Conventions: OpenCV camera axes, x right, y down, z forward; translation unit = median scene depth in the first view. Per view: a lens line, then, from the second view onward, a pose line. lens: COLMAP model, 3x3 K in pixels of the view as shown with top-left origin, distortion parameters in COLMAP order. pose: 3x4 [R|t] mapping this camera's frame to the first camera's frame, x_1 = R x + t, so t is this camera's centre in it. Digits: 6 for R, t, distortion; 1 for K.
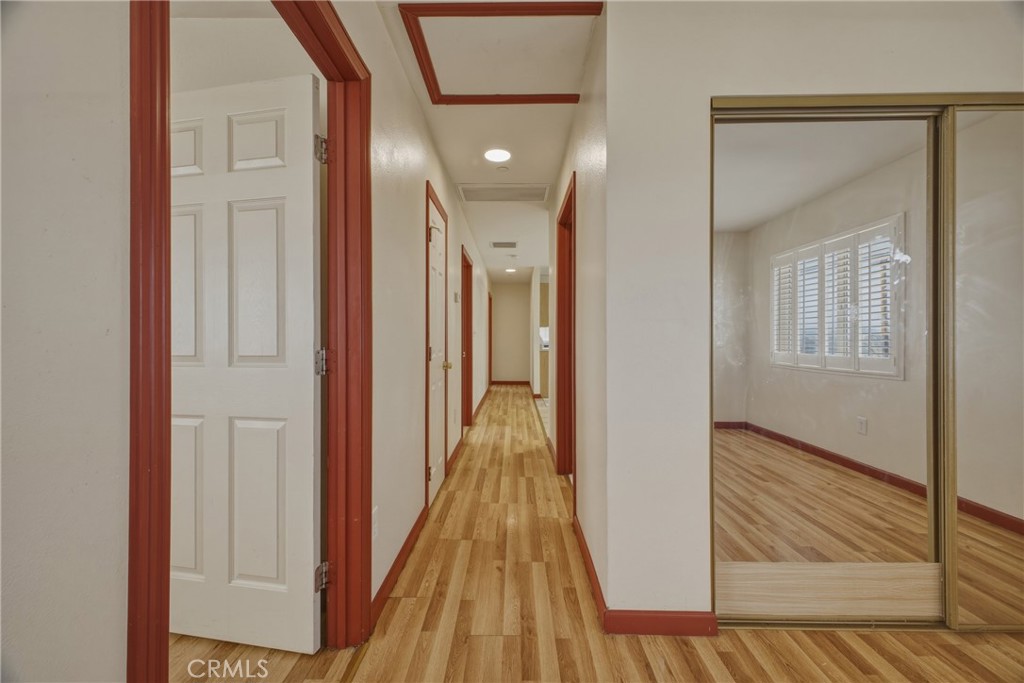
lens RADIAL K [[406.7, 0, 511.2], [0, 406.7, 337.9], [0, 0, 1]] dist [0.017196, -0.003404]
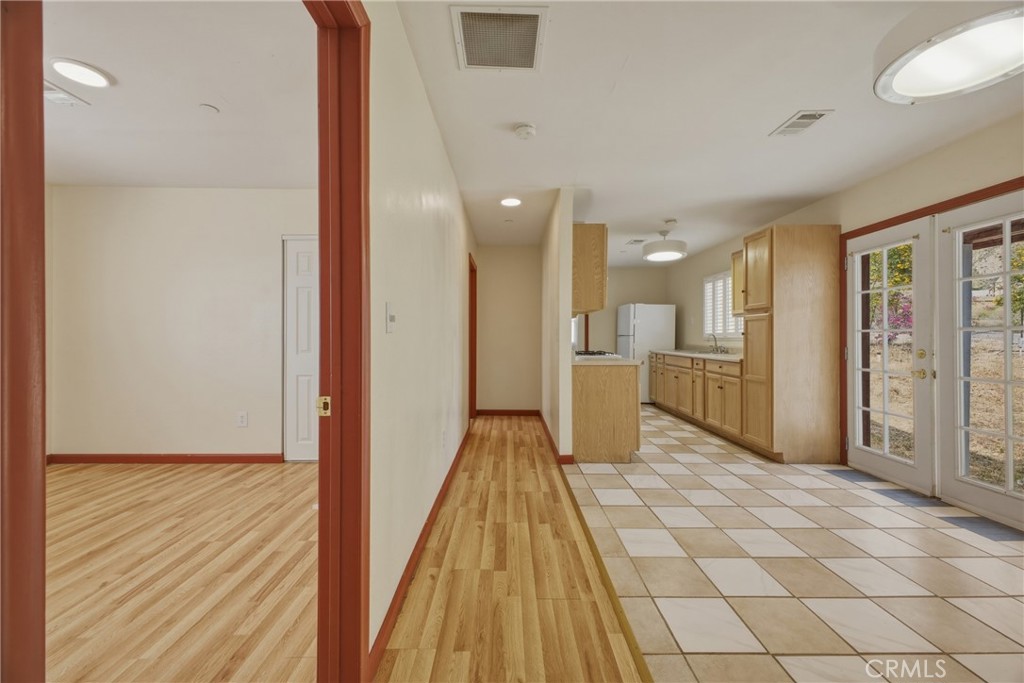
lens RADIAL K [[406.7, 0, 511.1], [0, 406.7, 340.1], [0, 0, 1]] dist [0.017196, -0.003404]
pose [[0.999816, 0.000095, 0.019192, -0.031205], [-0.000260, 0.999963, 0.008639, -0.004363], [-0.019190, -0.008643, 0.999778, 1.527458]]
